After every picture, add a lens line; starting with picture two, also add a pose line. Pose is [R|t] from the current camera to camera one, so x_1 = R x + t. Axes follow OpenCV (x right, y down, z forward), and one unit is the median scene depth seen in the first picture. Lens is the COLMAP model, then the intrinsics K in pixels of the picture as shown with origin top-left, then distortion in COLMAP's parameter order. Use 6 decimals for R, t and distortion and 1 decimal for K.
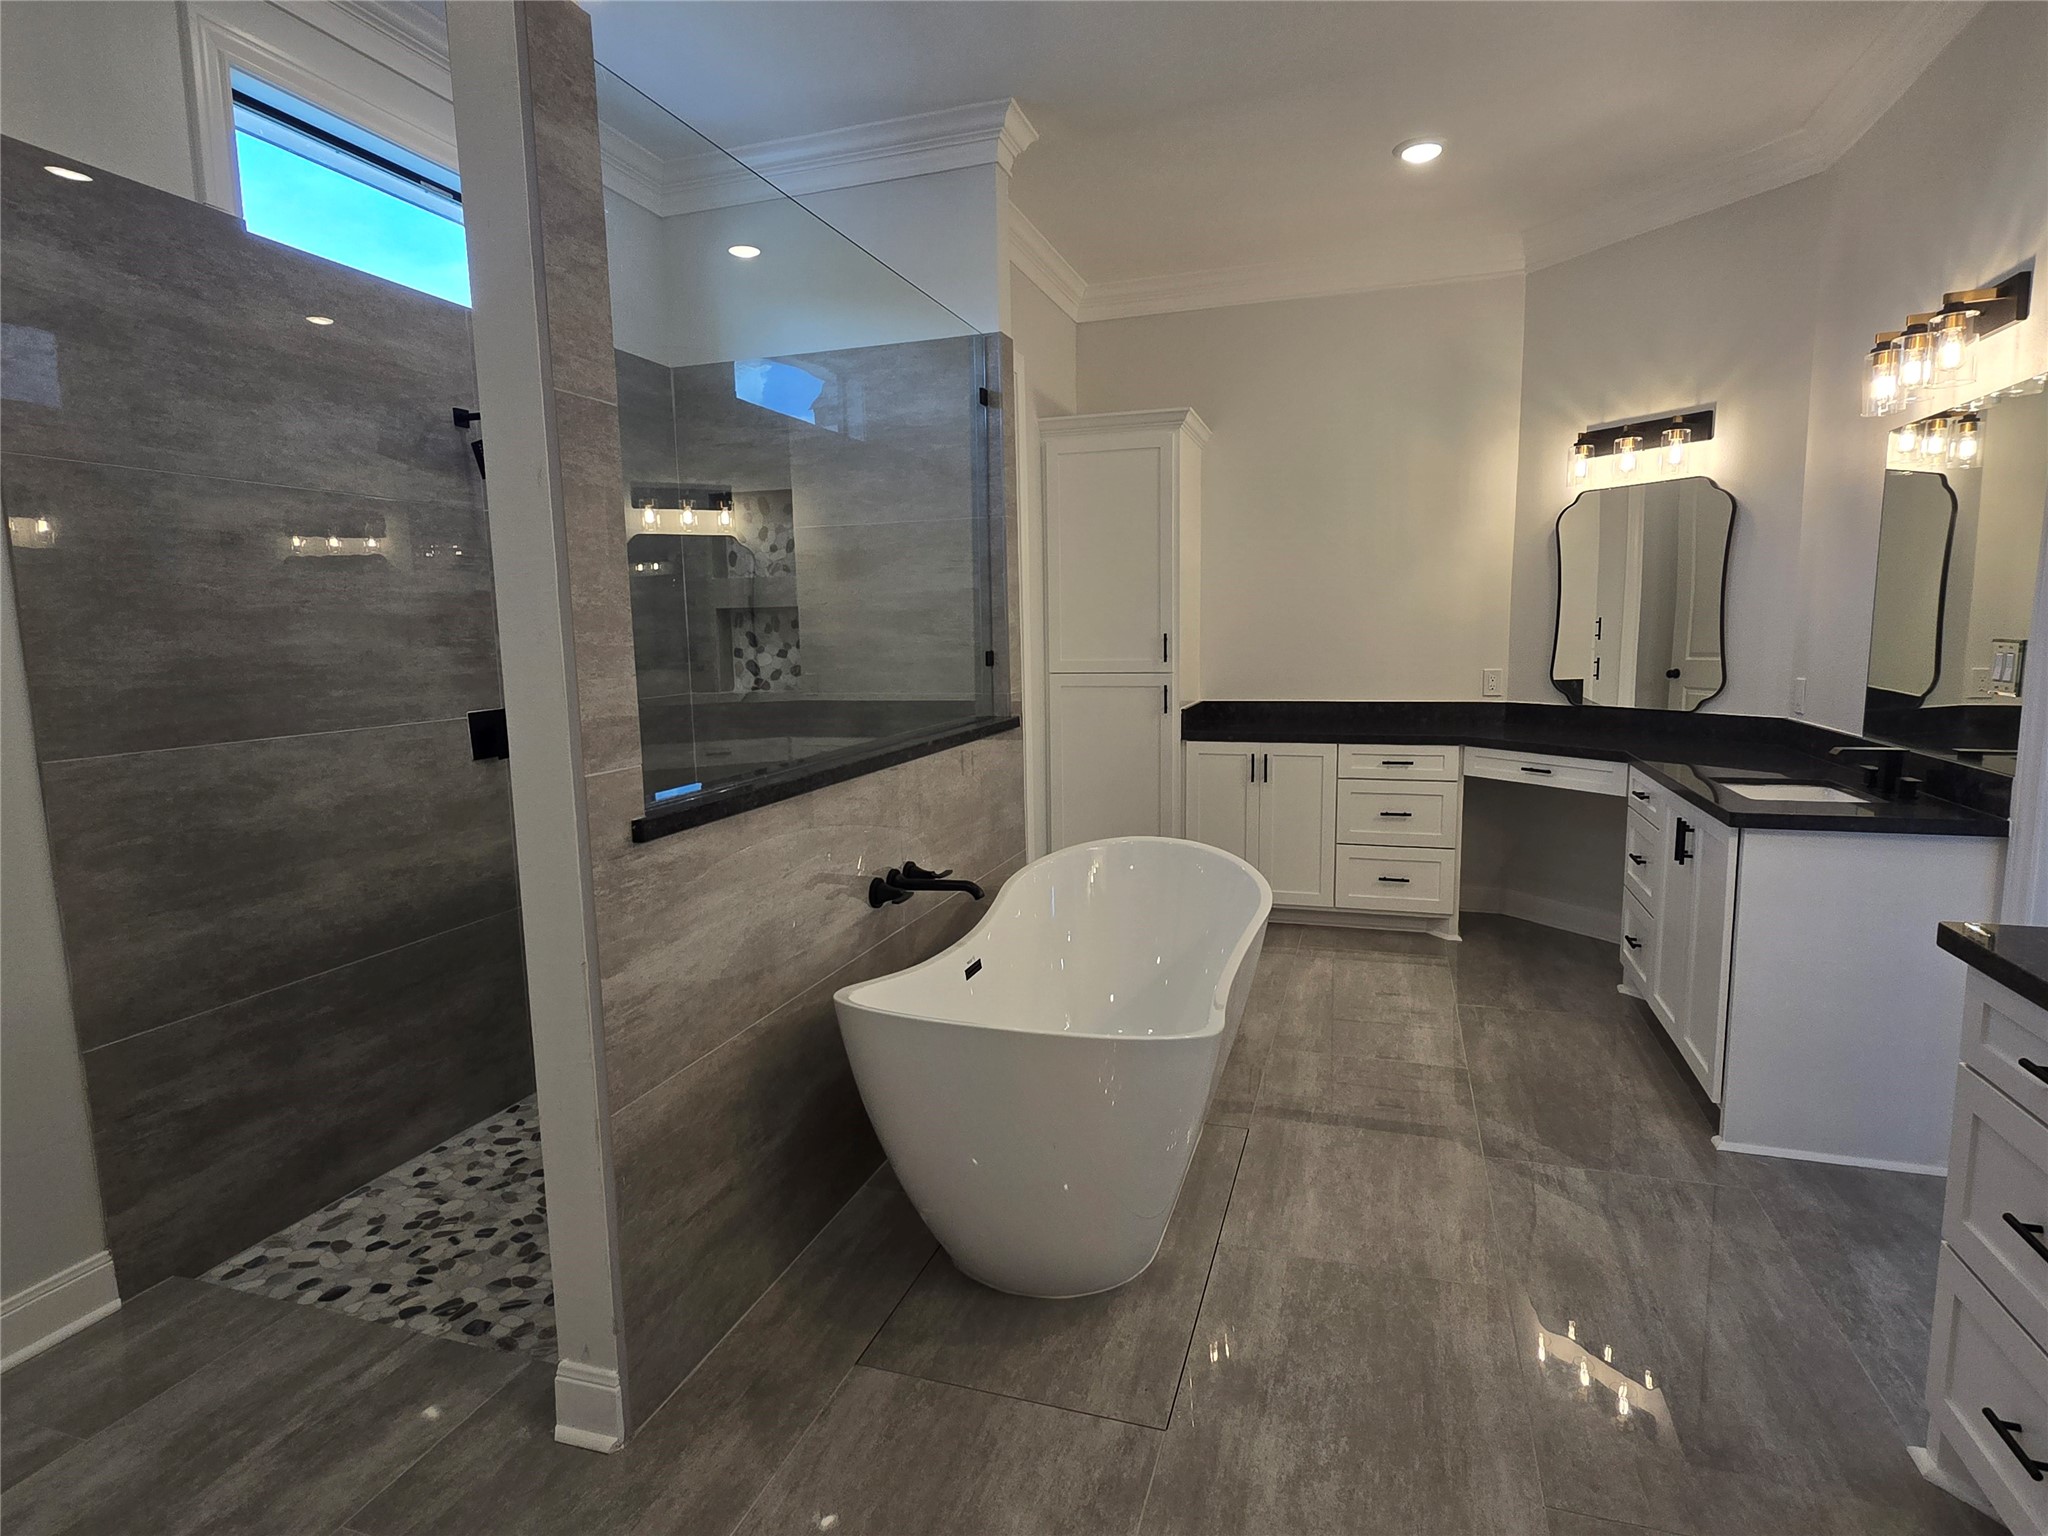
lens RADIAL K [[1089.6, 0, 1026.8], [0, 1089.6, 769.6], [0, 0, 1]] dist [-0.000830, -0.001390]
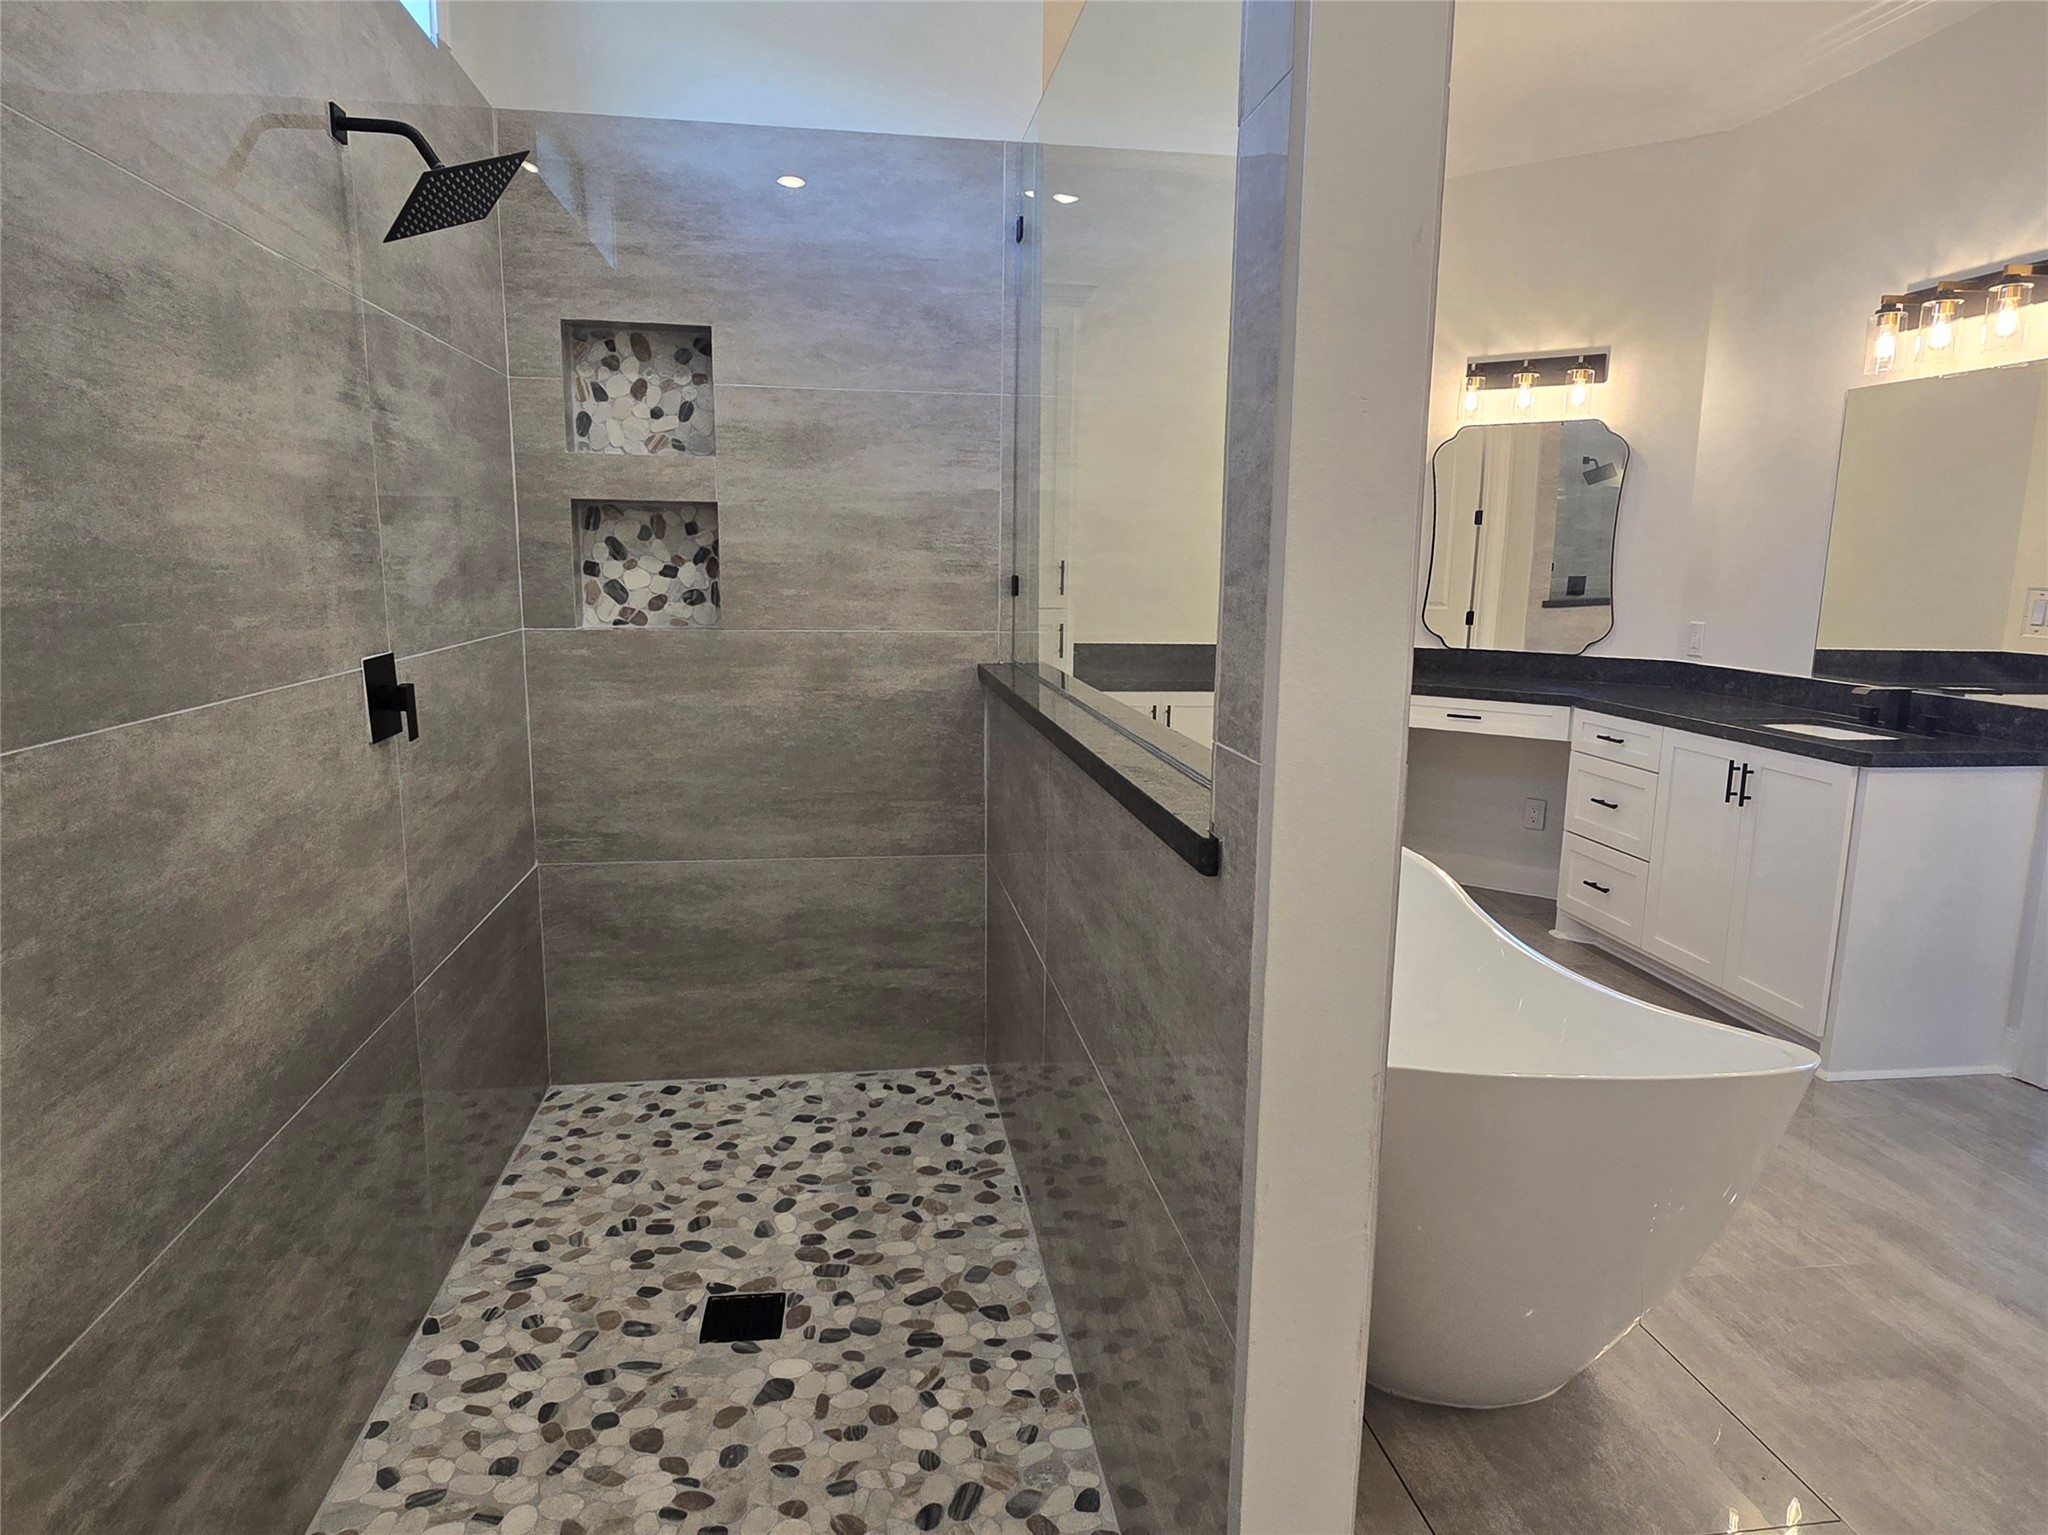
lens RADIAL K [[1243.6, 0, 1022.0], [0, 1243.6, 771.2], [0, 0, 1]] dist [-0.000857, -0.001304]
pose [[0.893216, -0.044139, 0.447455, -0.411451], [0.026823, 0.998628, 0.044965, -0.011865], [-0.448826, -0.028161, 0.893175, 0.222678]]
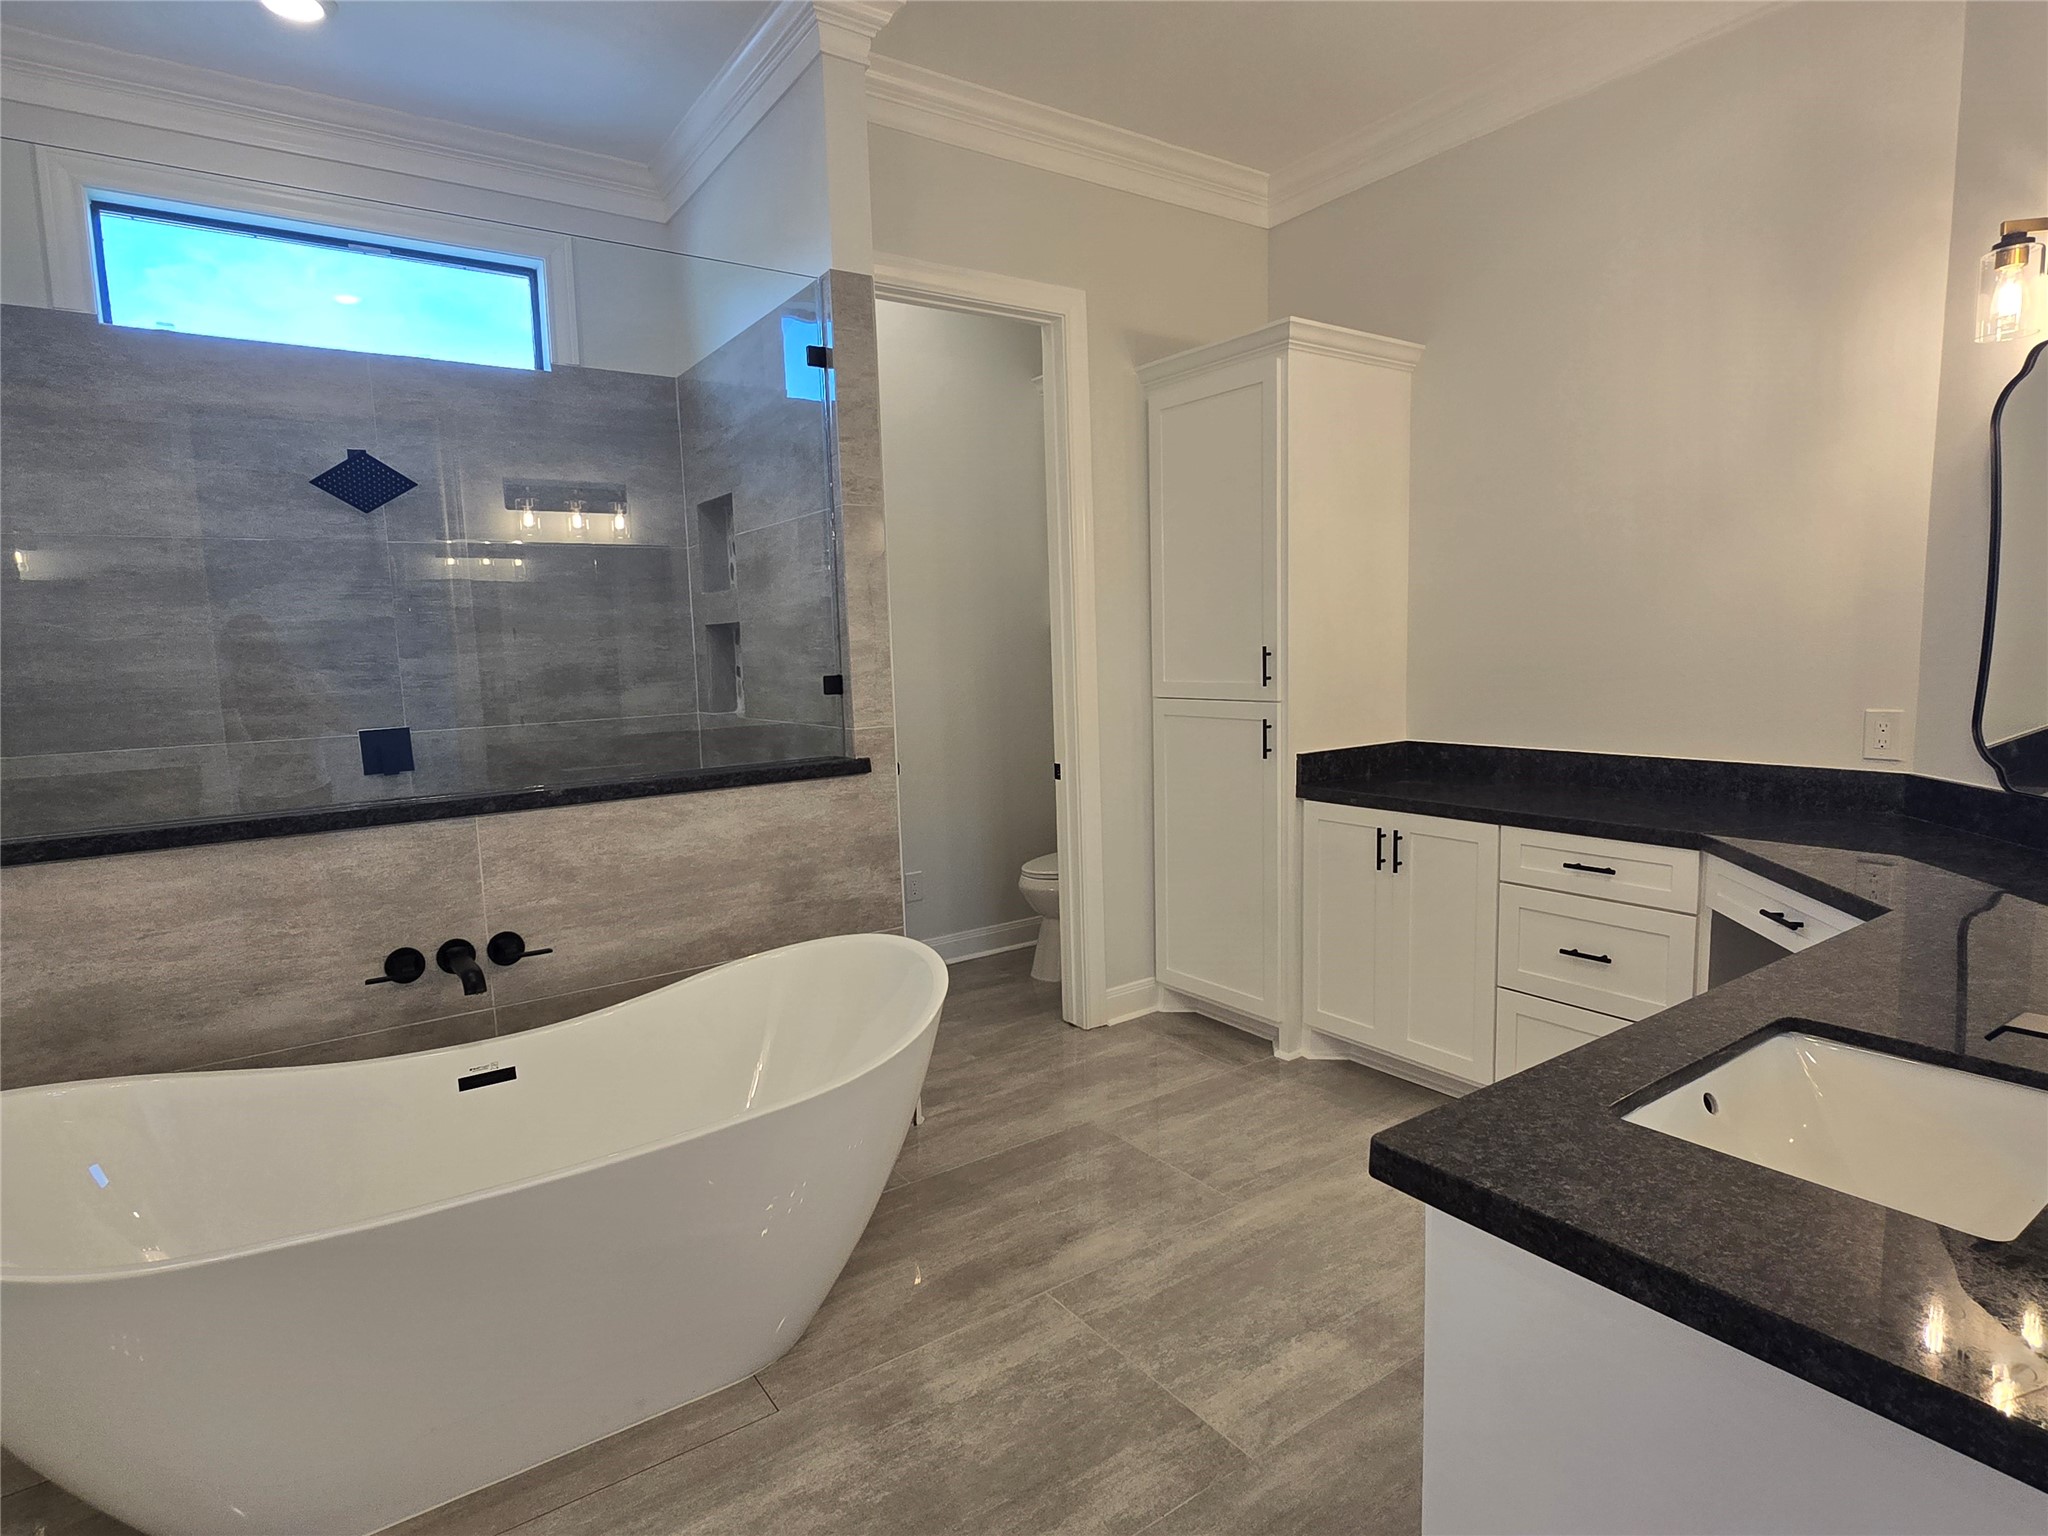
lens RADIAL K [[1089.6, 0, 1027.8], [0, 1089.6, 768.9], [0, 0, 1]] dist [-0.000830, -0.001390]
pose [[0.799853, 0.062275, -0.596957, 0.548885], [-0.061944, 0.997857, 0.021100, -0.064765], [0.596991, 0.020101, 0.801996, 0.437716]]
